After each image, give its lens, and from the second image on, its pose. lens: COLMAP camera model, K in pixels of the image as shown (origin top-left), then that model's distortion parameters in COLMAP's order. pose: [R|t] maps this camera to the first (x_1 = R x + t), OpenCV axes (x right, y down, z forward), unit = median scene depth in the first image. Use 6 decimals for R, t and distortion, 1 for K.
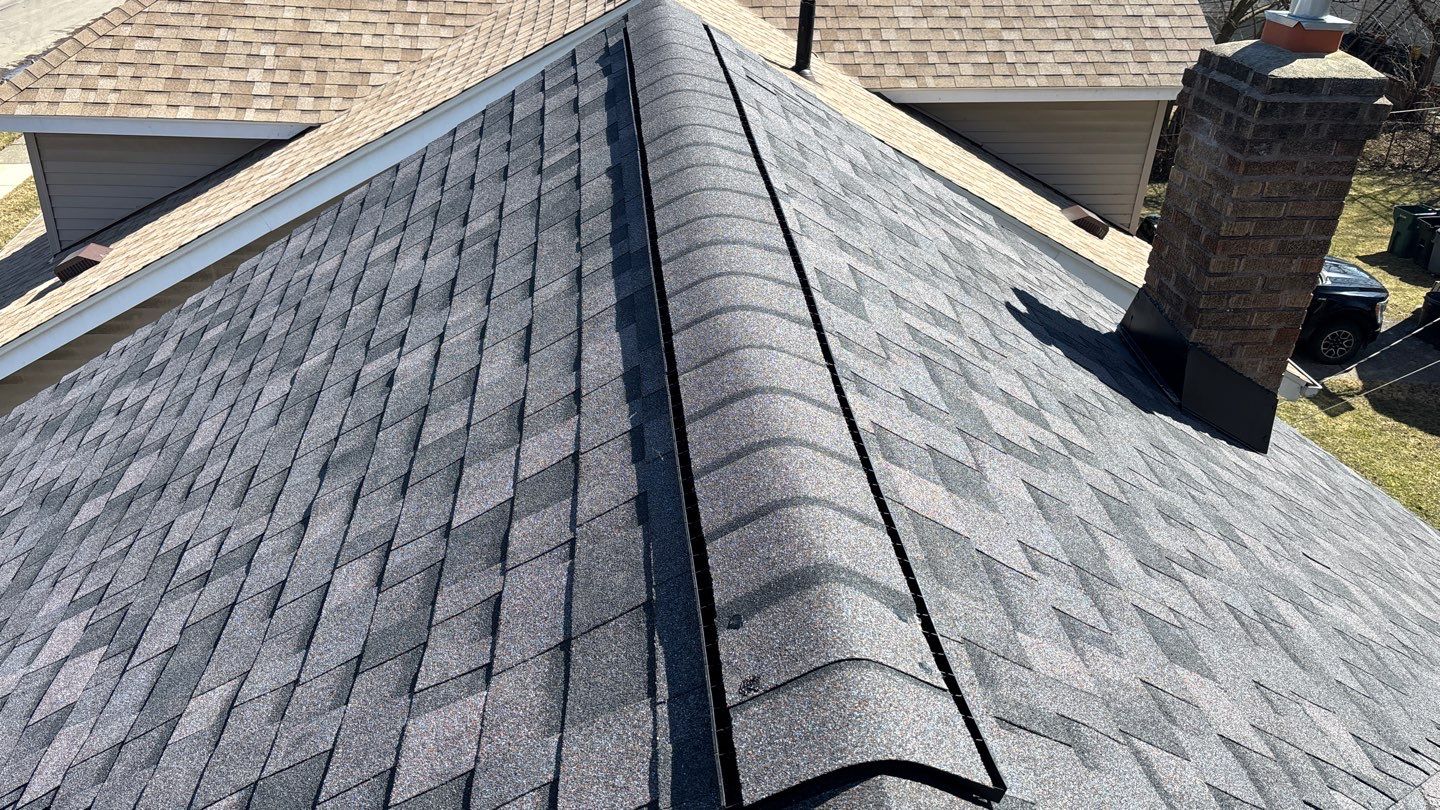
lens RADIAL K [[1077.1, 0, 717.0], [0, 1077.1, 383.9], [0, 0, 1]] dist [0.065360, -0.027268]
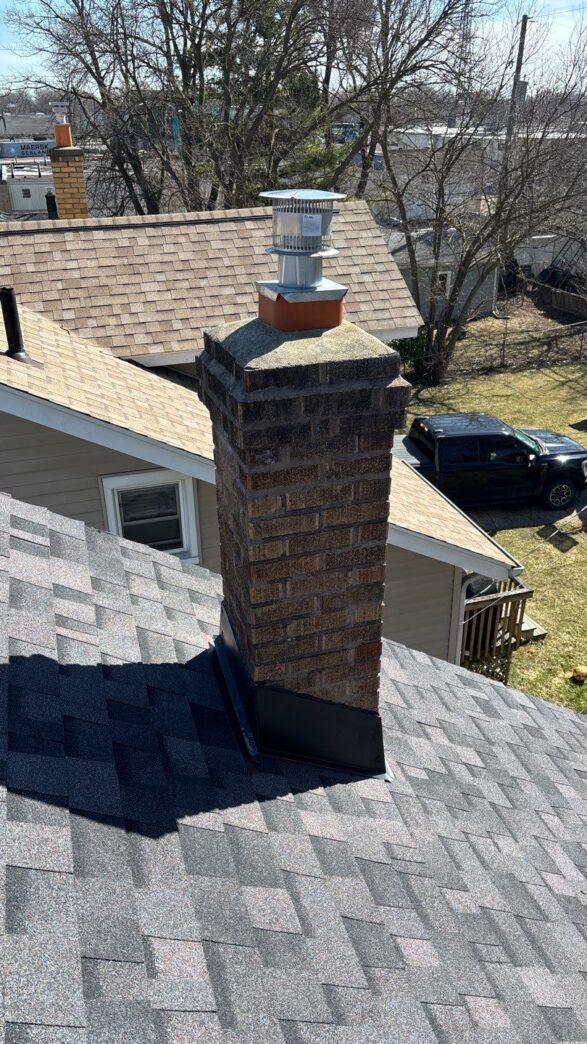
lens RADIAL K [[780.9, 0, 291.5], [0, 780.9, 519.7], [0, 0, 1]] dist [0.065360, -0.027268]
pose [[0.978383, -0.137420, 0.154537, 0.164477], [0.142751, 0.989470, -0.023896, -0.059923], [-0.149625, 0.045440, 0.987698, 0.173724]]
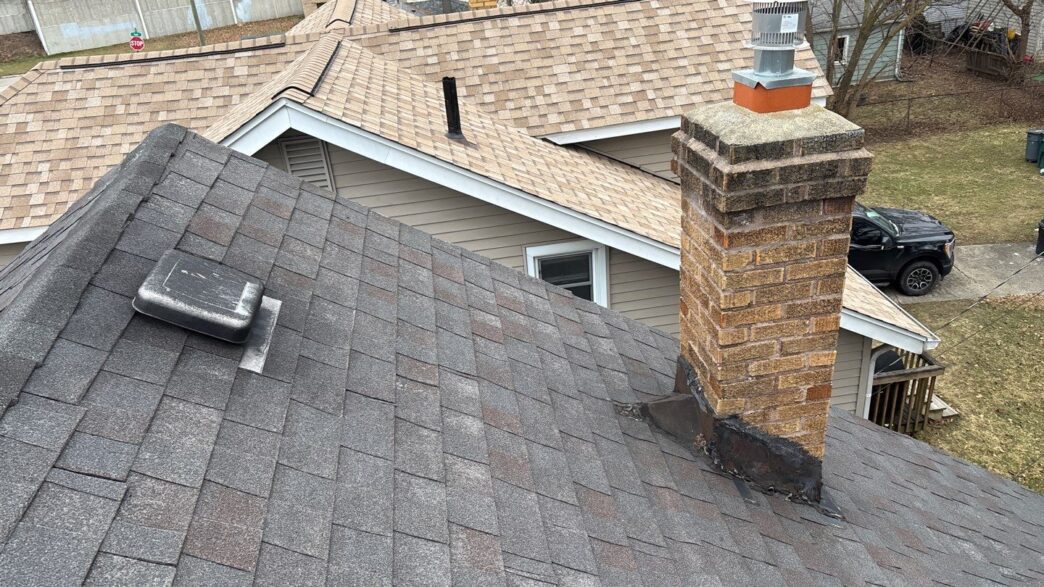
lens RADIAL K [[780.9, 0, 524.2], [0, 780.9, 303.3], [0, 0, 1]] dist [0.065360, -0.027268]
pose [[0.992073, -0.123469, -0.023360, 0.124510], [0.122559, 0.991770, -0.037025, -0.055049], [0.027739, 0.033869, 0.999041, 0.128256]]
